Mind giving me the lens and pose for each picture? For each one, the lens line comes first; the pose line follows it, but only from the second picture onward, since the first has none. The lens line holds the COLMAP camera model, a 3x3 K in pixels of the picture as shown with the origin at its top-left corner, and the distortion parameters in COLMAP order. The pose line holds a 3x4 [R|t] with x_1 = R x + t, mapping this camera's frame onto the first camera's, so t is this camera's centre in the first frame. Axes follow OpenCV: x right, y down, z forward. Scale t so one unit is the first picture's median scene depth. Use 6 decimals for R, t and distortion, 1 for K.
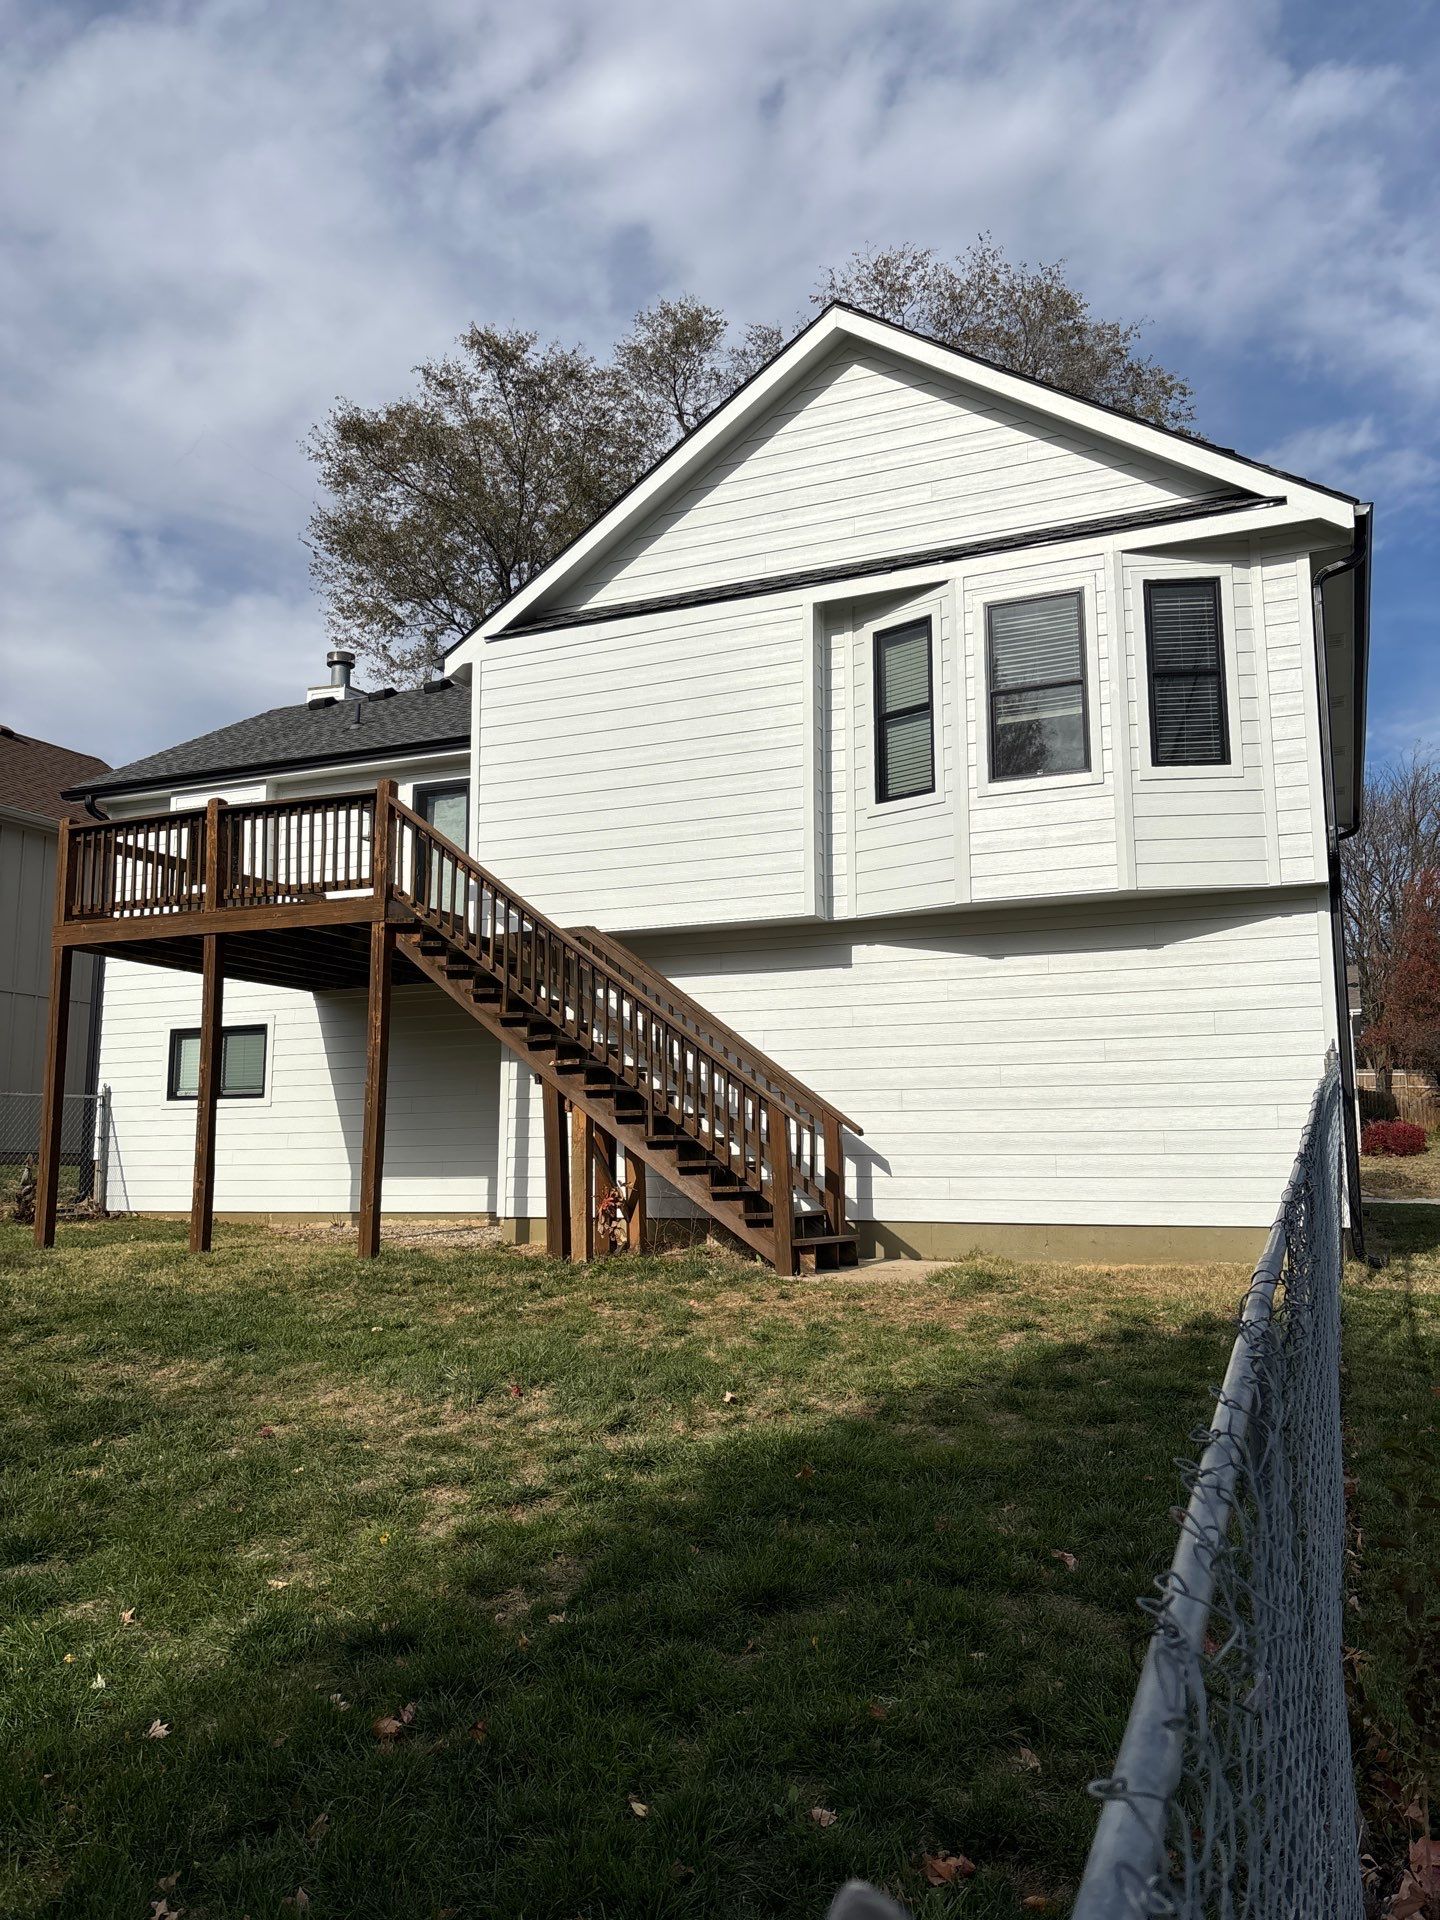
lens RADIAL K [[1457.9, 0, 729.5], [0, 1457.9, 957.7], [0, 0, 1]] dist [0.062744, 0.000082]
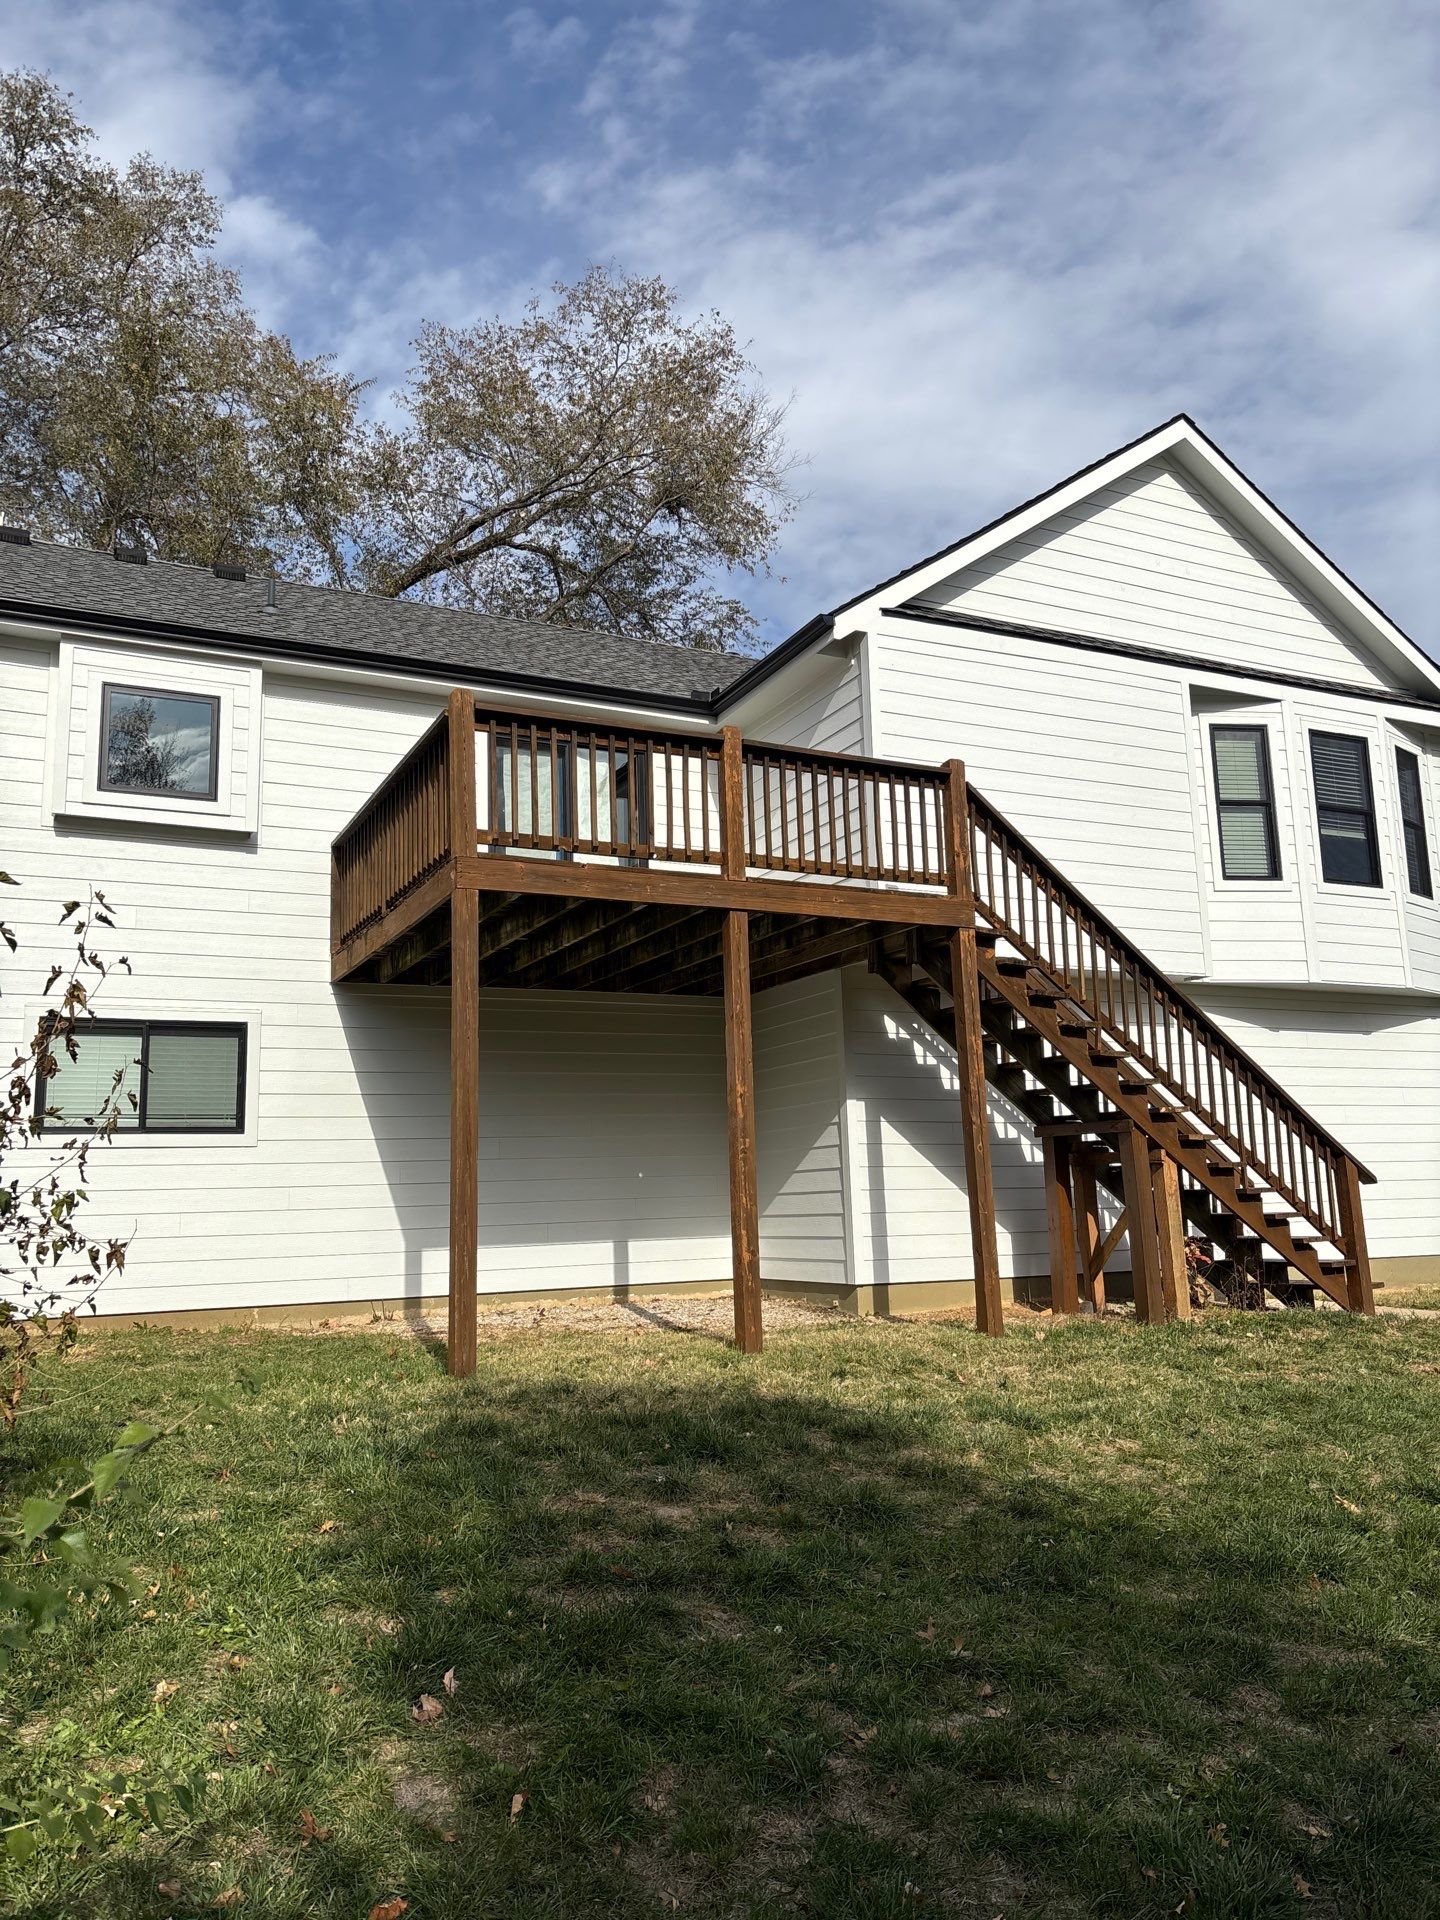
lens RADIAL K [[1457.9, 0, 729.5], [0, 1457.9, 957.7], [0, 0, 1]] dist [0.062744, 0.000082]
pose [[0.645432, 0.116580, 0.754868, -0.922944], [-0.084140, 0.993121, -0.081432, 0.070115], [-0.759169, -0.010956, 0.650801, 0.541861]]
